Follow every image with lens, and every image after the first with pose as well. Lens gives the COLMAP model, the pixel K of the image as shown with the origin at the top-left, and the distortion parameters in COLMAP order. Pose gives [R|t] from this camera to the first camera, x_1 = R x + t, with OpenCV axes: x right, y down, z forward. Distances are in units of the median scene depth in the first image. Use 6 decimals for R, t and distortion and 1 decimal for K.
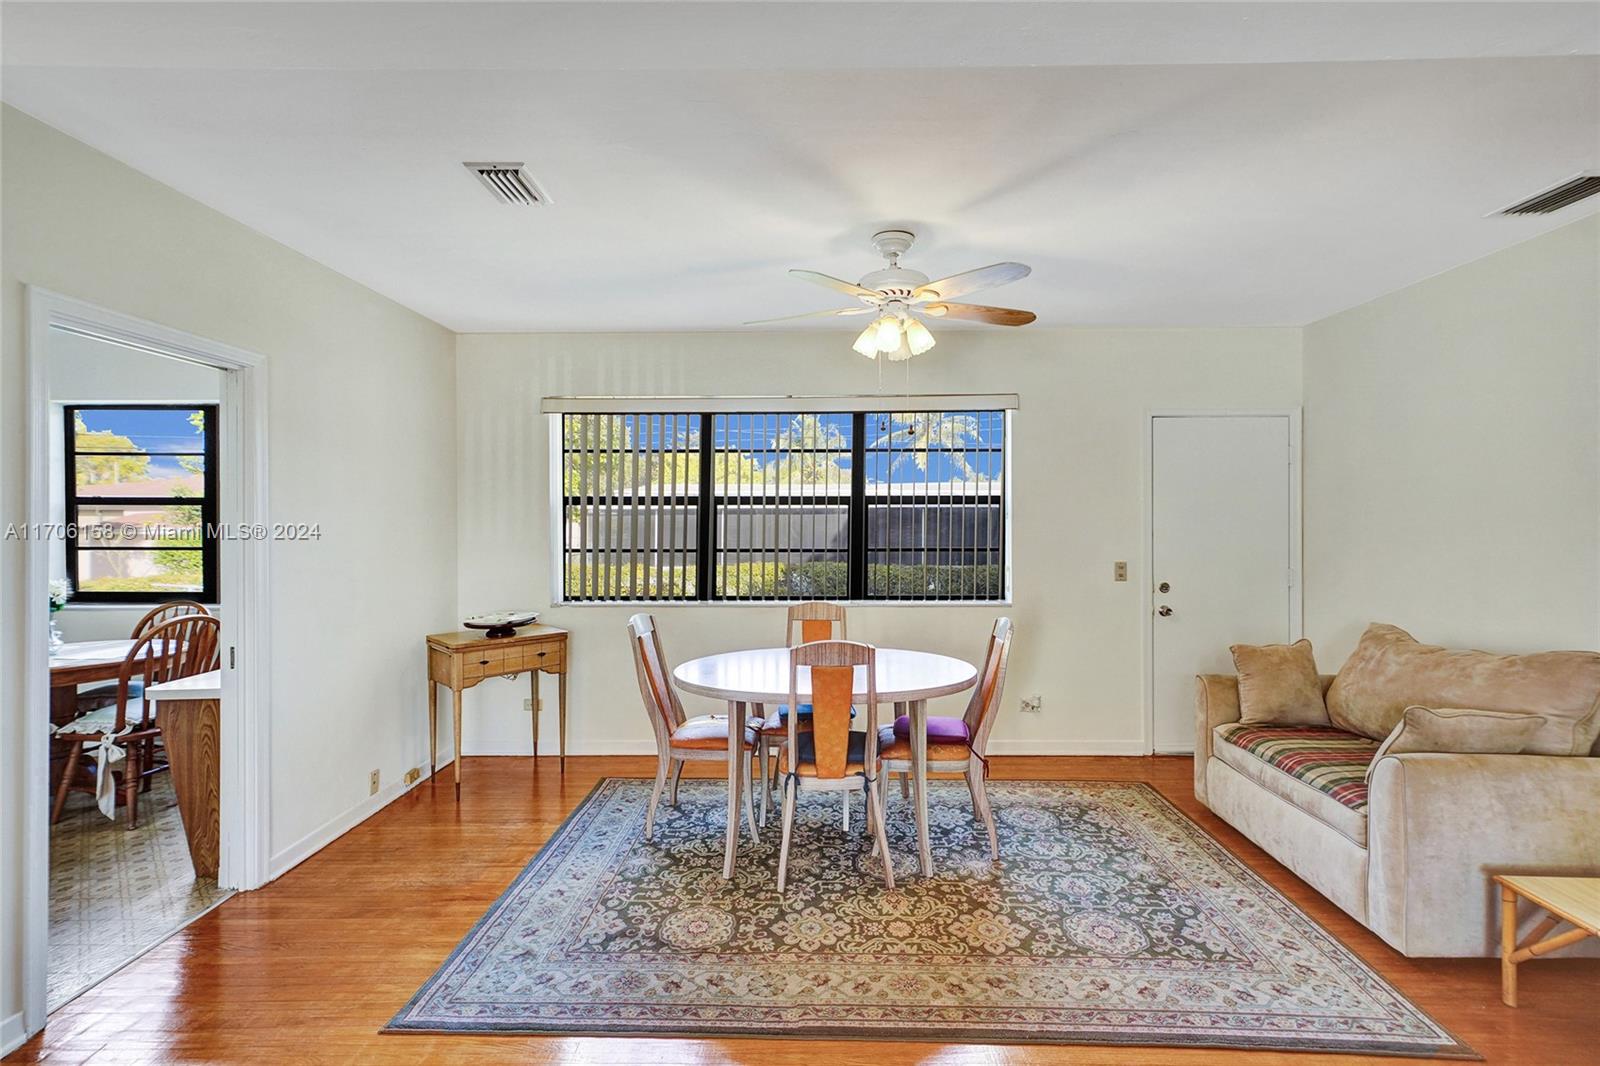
lens RADIAL K [[746.5, 0, 800.0], [0, 746.5, 533.0], [0, 0, 1]] dist [0.000385, 0.000076]
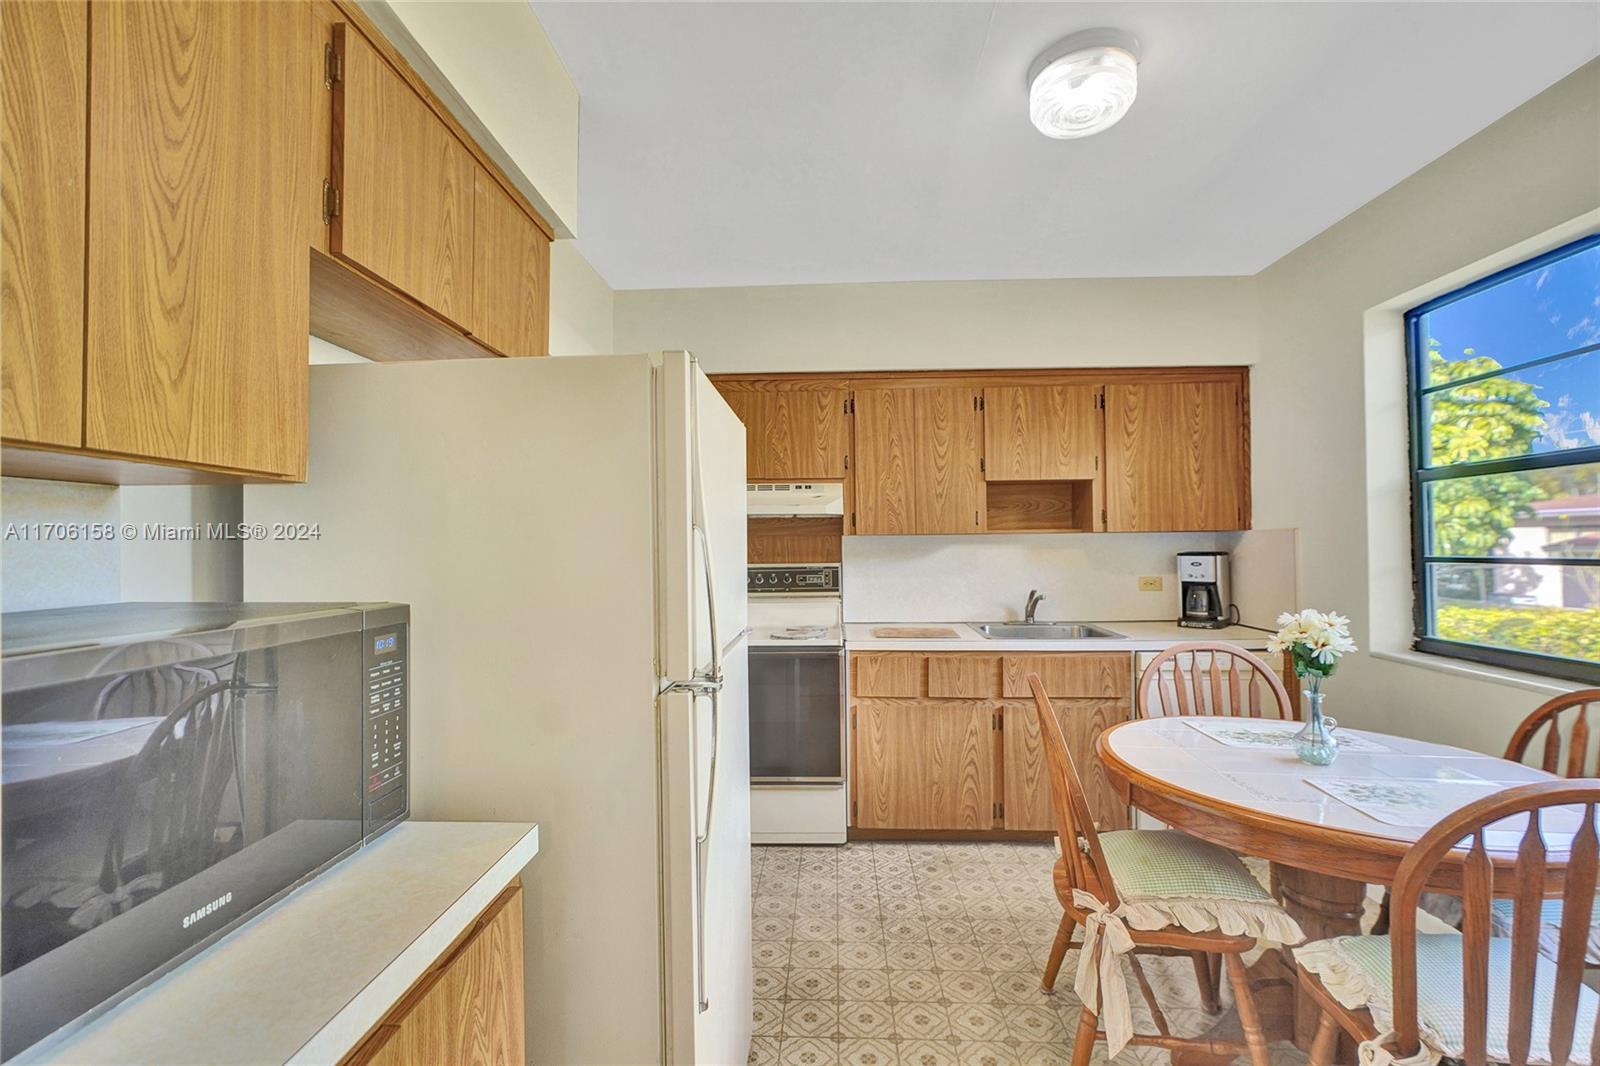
lens RADIAL K [[746.5, 0, 800.0], [0, 746.5, 533.0], [0, 0, 1]] dist [0.000385, 0.000076]
pose [[-0.014495, -0.010666, -0.999838, -0.398885], [0.000222, 0.999943, -0.010670, 0.007899], [0.999895, -0.000377, -0.014492, 0.538710]]
